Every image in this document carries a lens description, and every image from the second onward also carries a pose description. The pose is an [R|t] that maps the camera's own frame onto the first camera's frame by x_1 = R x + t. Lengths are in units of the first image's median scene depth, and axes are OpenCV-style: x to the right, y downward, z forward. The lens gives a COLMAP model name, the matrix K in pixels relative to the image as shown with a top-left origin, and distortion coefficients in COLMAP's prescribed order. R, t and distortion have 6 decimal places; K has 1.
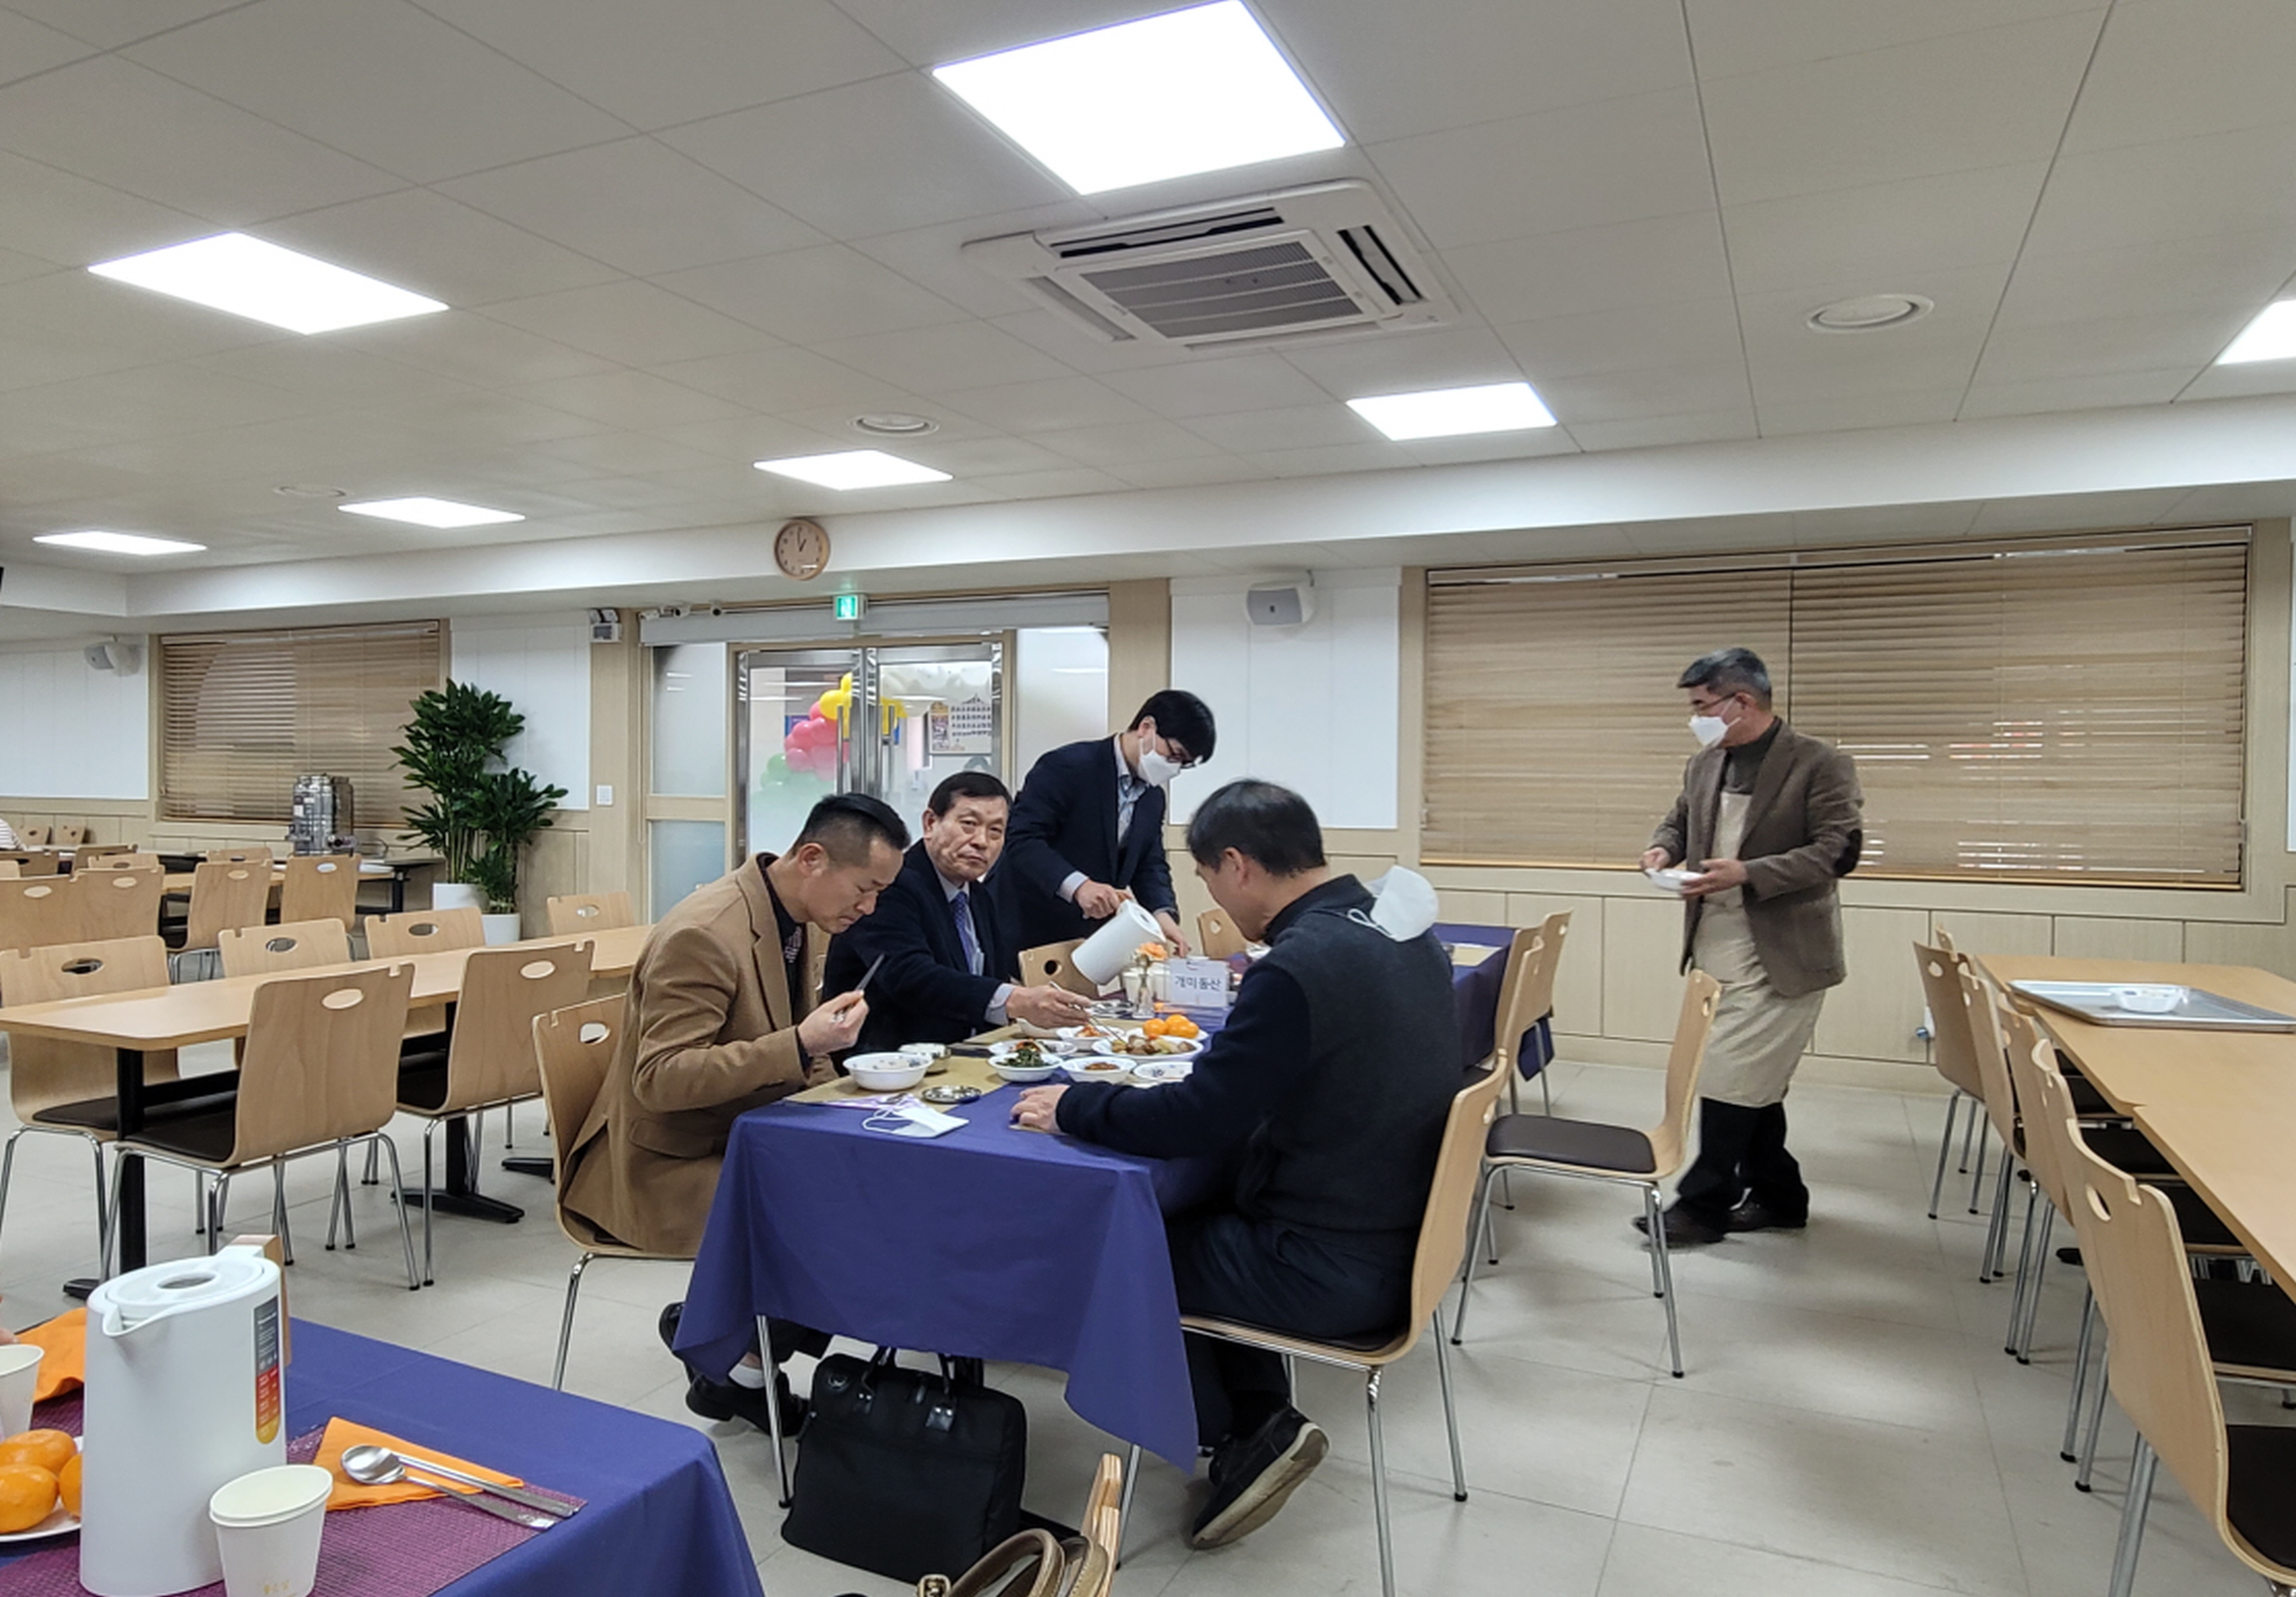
lens RADIAL K [[1445.6, 0, 1150.6], [0, 1445.6, 783.7], [0, 0, 1]] dist [-0.004626, -0.001169]
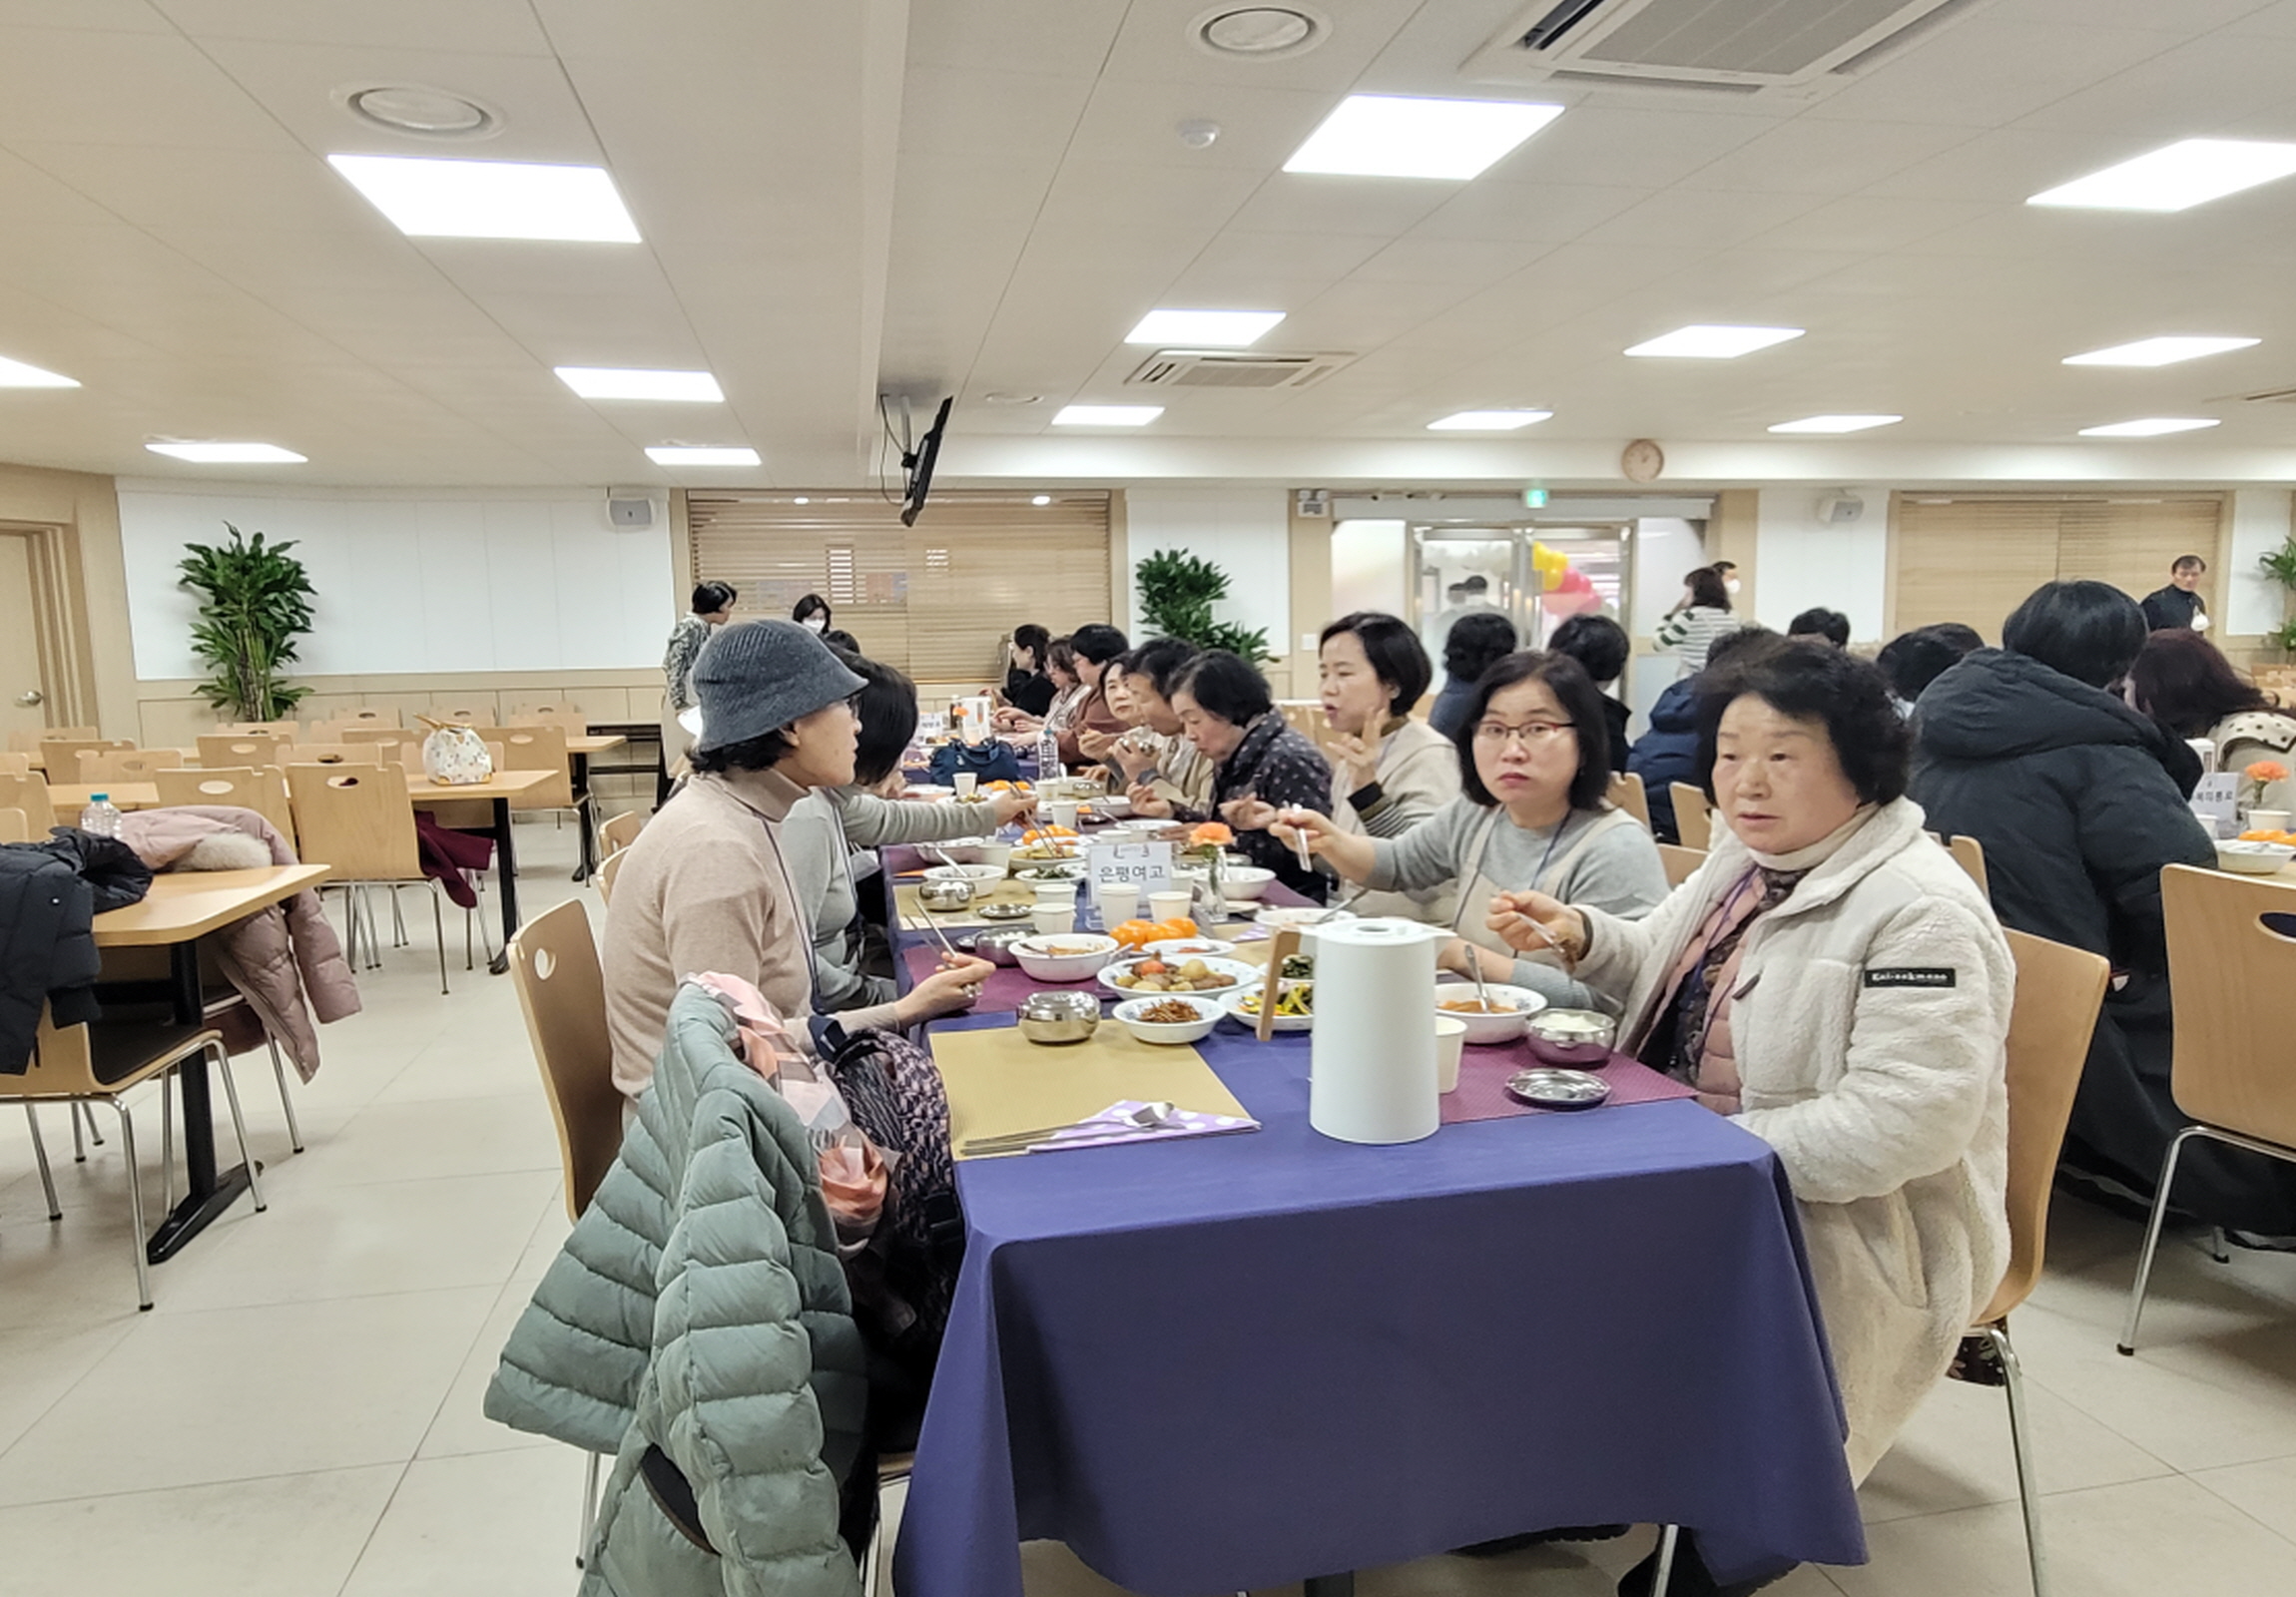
lens RADIAL K [[1453.9, 0, 1134.9], [0, 1453.9, 828.2], [0, 0, 1]] dist [0.005196, -0.001958]
pose [[0.811560, -0.096384, 0.576265, -1.614682], [0.028304, 0.991627, 0.125995, 0.006684], [-0.583584, -0.085942, 0.807493, 0.080327]]
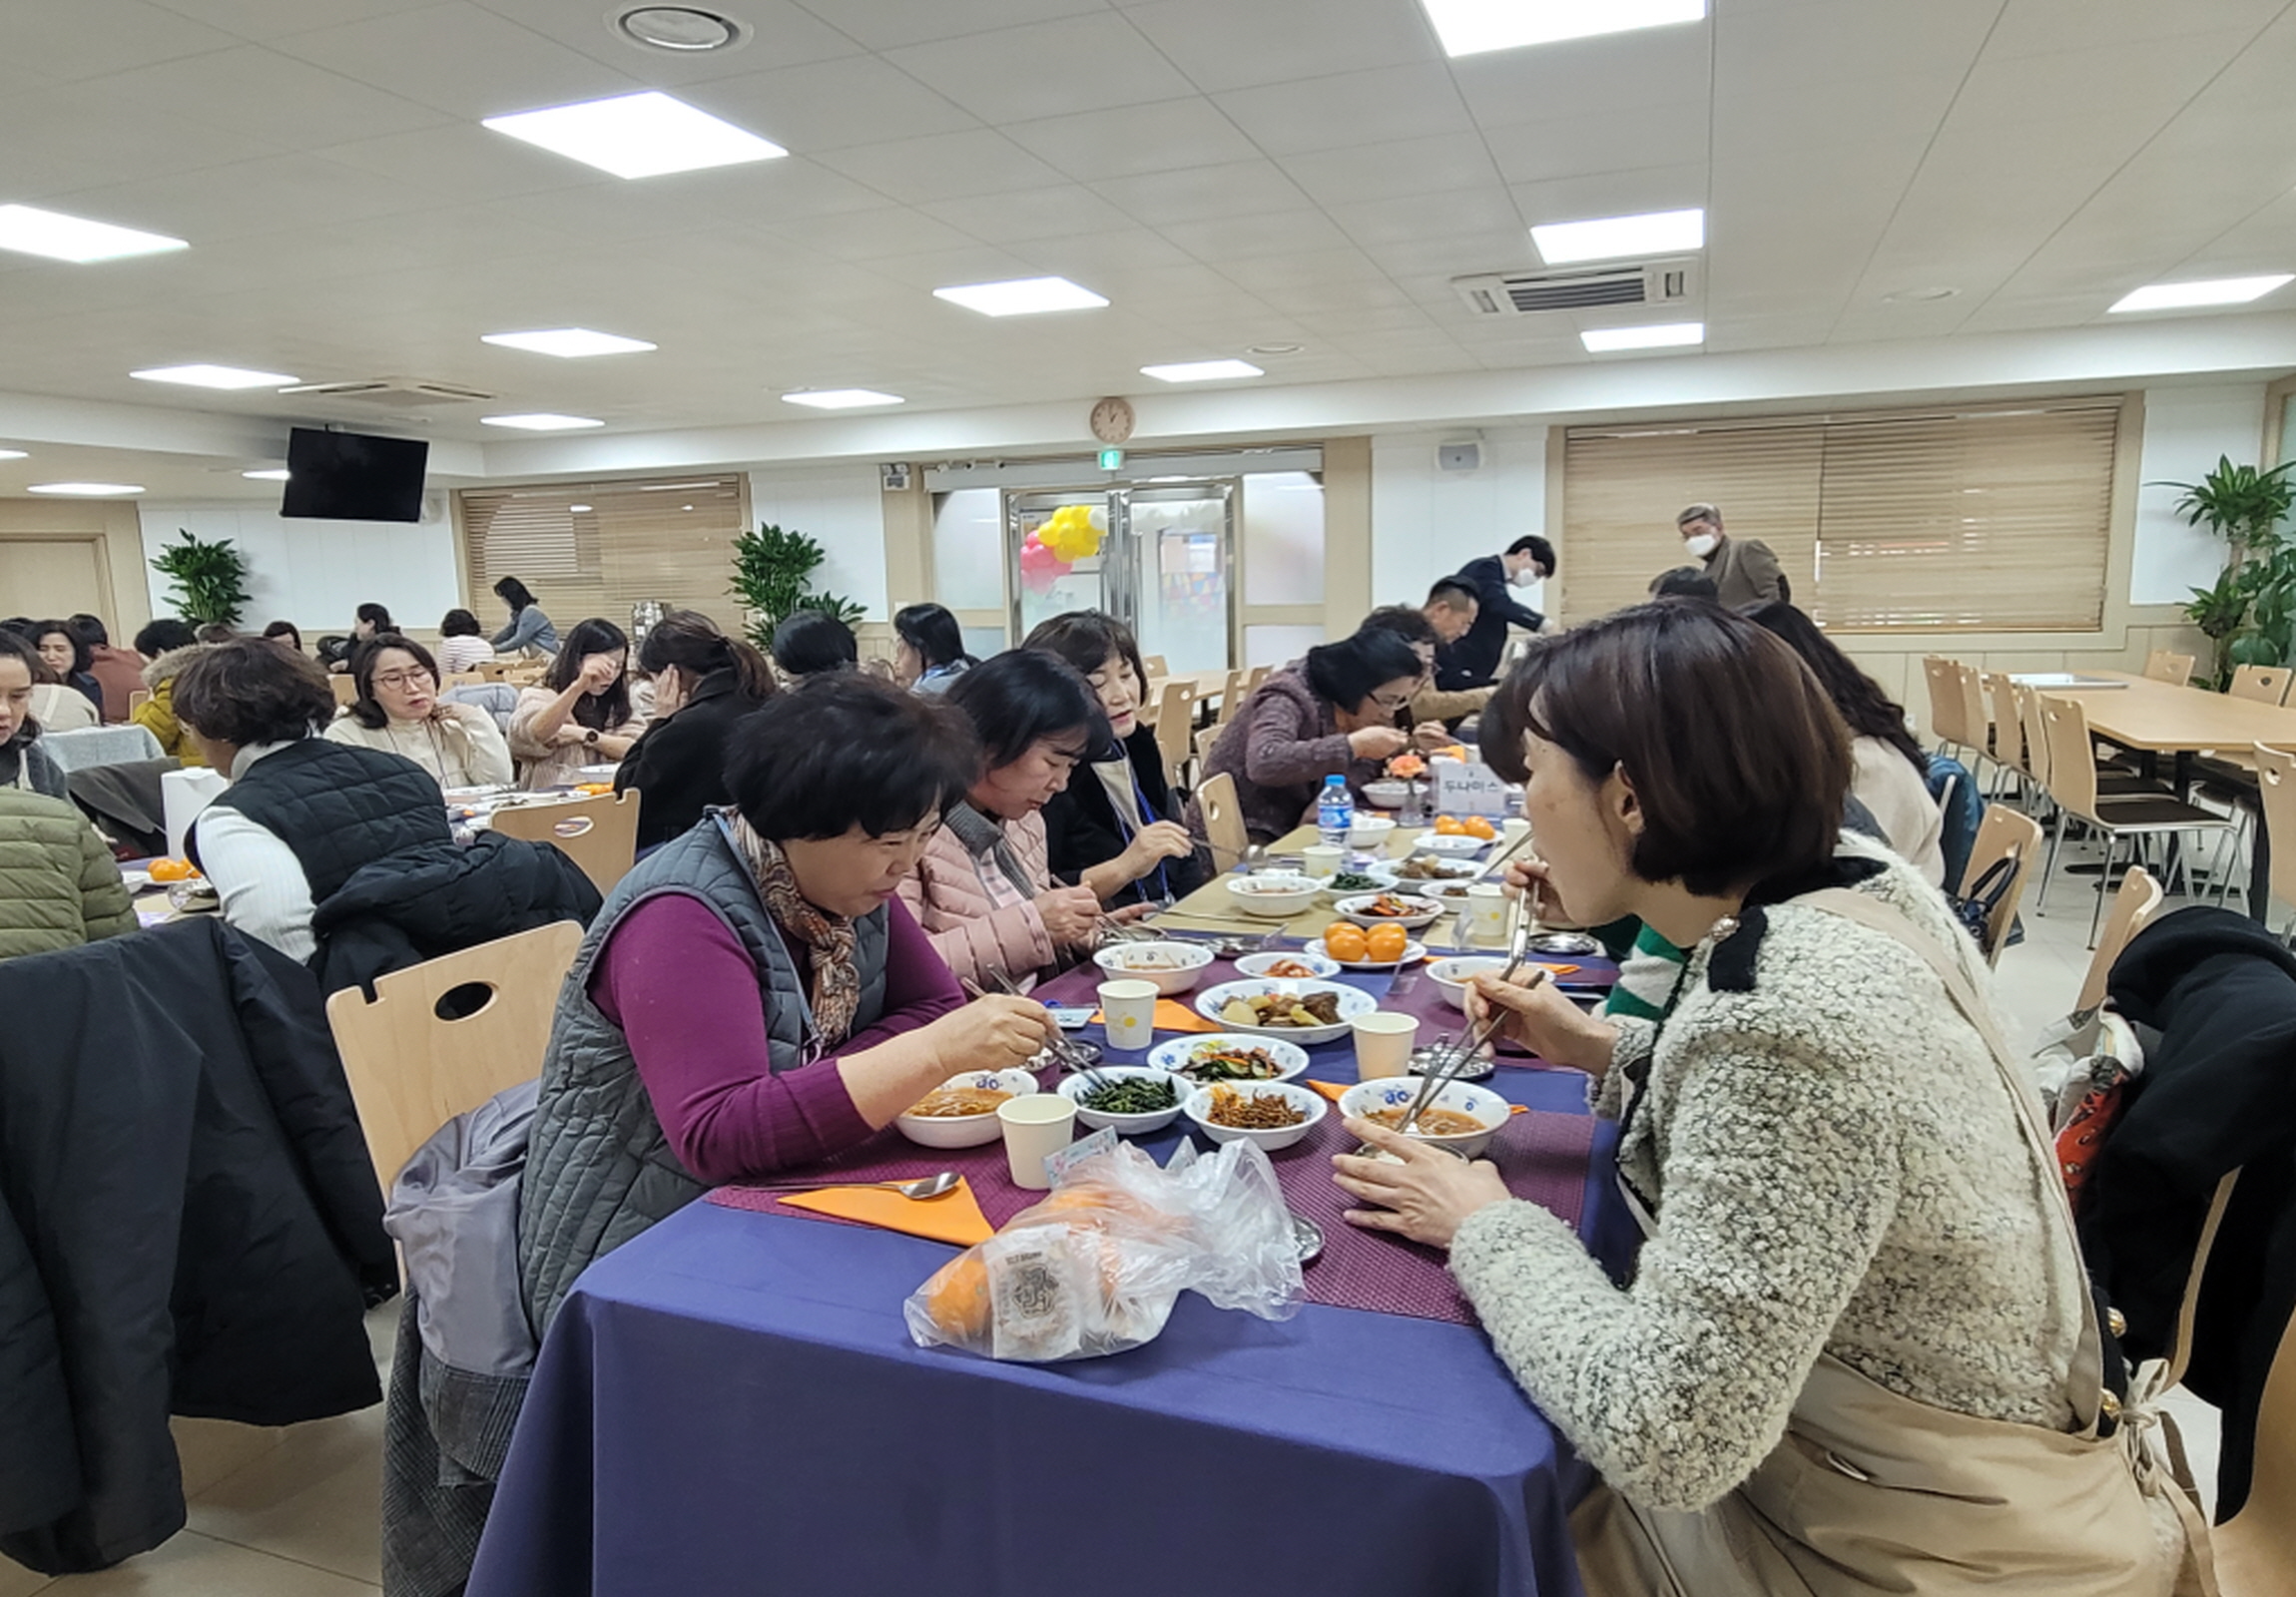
lens RADIAL K [[1446.4, 0, 1148.0], [0, 1446.4, 798.5], [0, 0, 1]] dist [-0.000440, 0.003593]
pose [[0.996878, -0.038553, 0.068910, -0.330354], [0.028999, 0.990472, 0.134625, 0.009473], [-0.073444, -0.132206, 0.988498, -0.423987]]
